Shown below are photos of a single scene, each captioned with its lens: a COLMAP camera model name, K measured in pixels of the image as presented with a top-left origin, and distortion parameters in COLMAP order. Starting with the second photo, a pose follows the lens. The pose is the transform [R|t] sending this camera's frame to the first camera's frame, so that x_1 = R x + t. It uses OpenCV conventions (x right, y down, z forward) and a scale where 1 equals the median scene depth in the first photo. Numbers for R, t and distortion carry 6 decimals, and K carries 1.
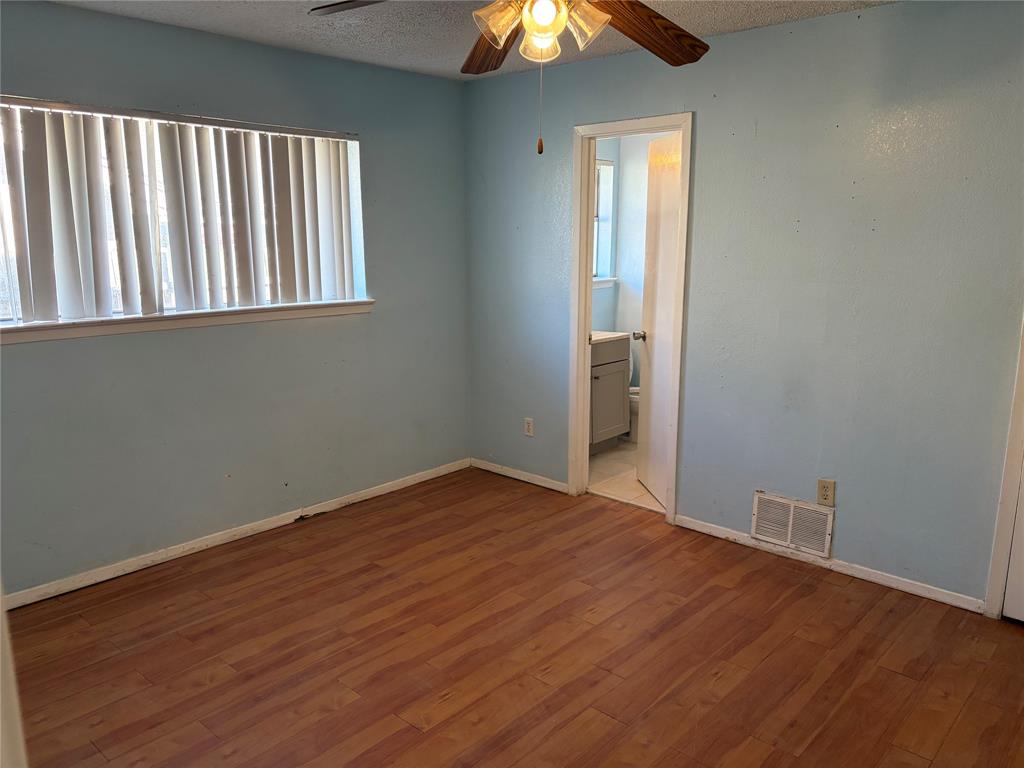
lens RADIAL K [[774.0, 0, 512.0], [0, 774.0, 384.0], [0, 0, 1]] dist [0.069437, -0.076073]
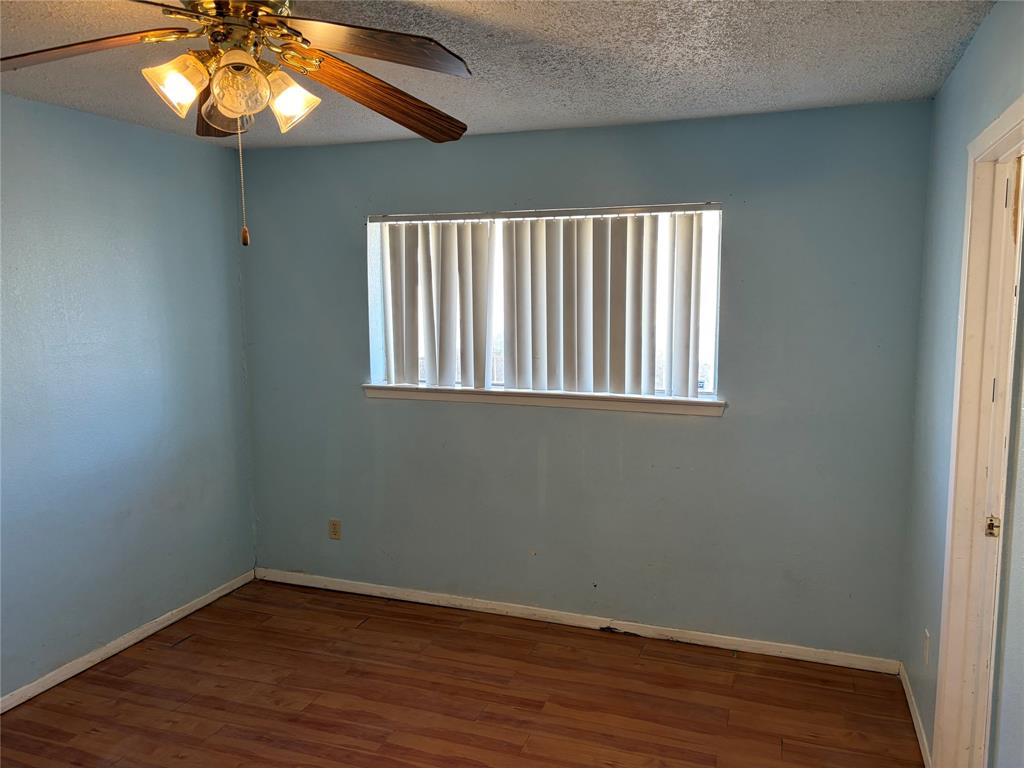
lens RADIAL K [[737.9, 0, 513.8], [0, 737.9, 389.6], [0, 0, 1]] dist [0.027104, -0.003236]
pose [[0.400025, 0.098692, -0.911175, 0.501039], [-0.185485, 0.982330, 0.024968, -0.116281], [0.897539, 0.159022, 0.411262, 0.573370]]
